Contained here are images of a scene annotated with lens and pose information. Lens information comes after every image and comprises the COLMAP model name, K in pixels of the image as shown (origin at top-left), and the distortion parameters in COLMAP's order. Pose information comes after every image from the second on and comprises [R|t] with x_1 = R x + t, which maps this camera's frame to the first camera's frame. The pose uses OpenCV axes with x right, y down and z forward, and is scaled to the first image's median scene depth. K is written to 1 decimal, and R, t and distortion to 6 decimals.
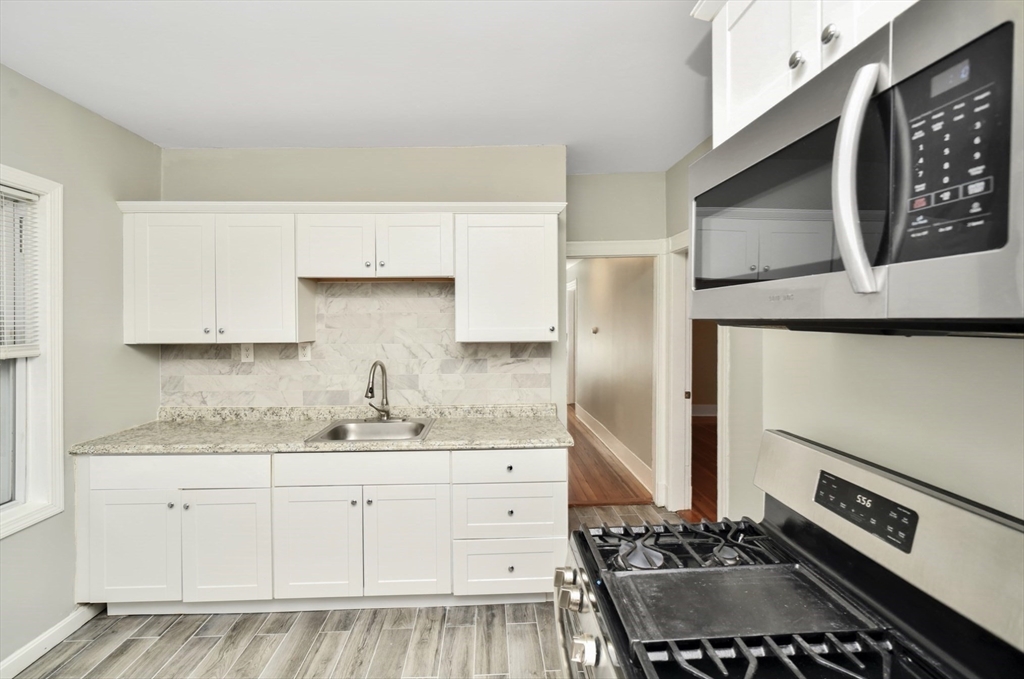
lens RADIAL K [[450.1, 0, 514.2], [0, 450.1, 331.1], [0, 0, 1]] dist [-0.010495, 0.003484]
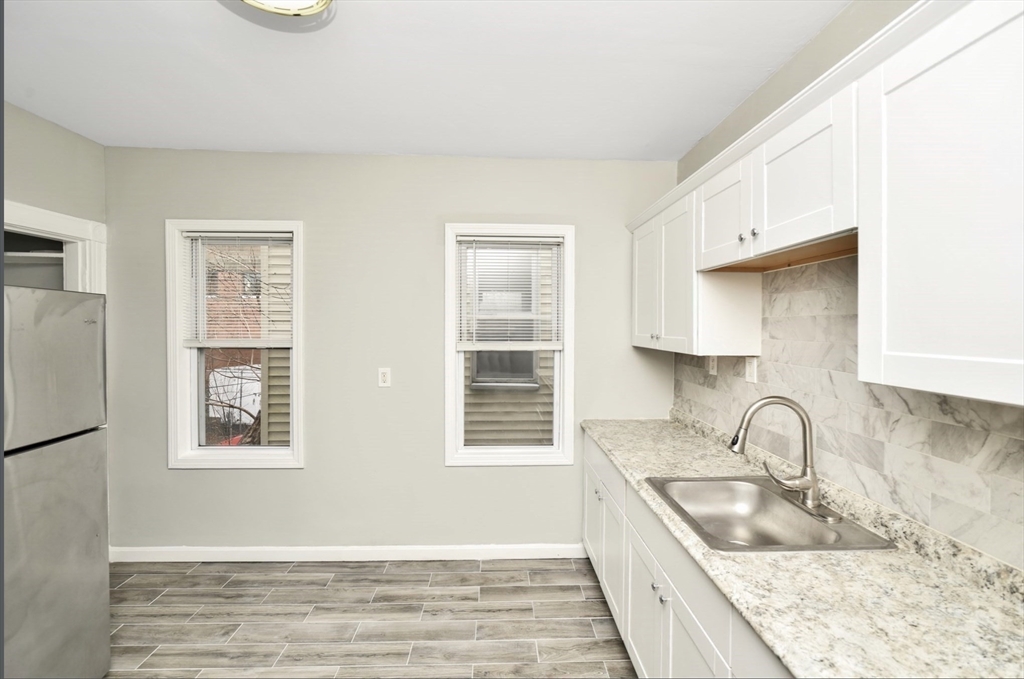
lens RADIAL K [[450.1, 0, 514.0], [0, 450.1, 331.6], [0, 0, 1]] dist [-0.010495, 0.003484]
pose [[-0.016176, 0.017680, -0.999713, 0.272557], [-0.030280, 0.999376, 0.018164, -0.018030], [0.999411, 0.030565, -0.015630, 0.624846]]
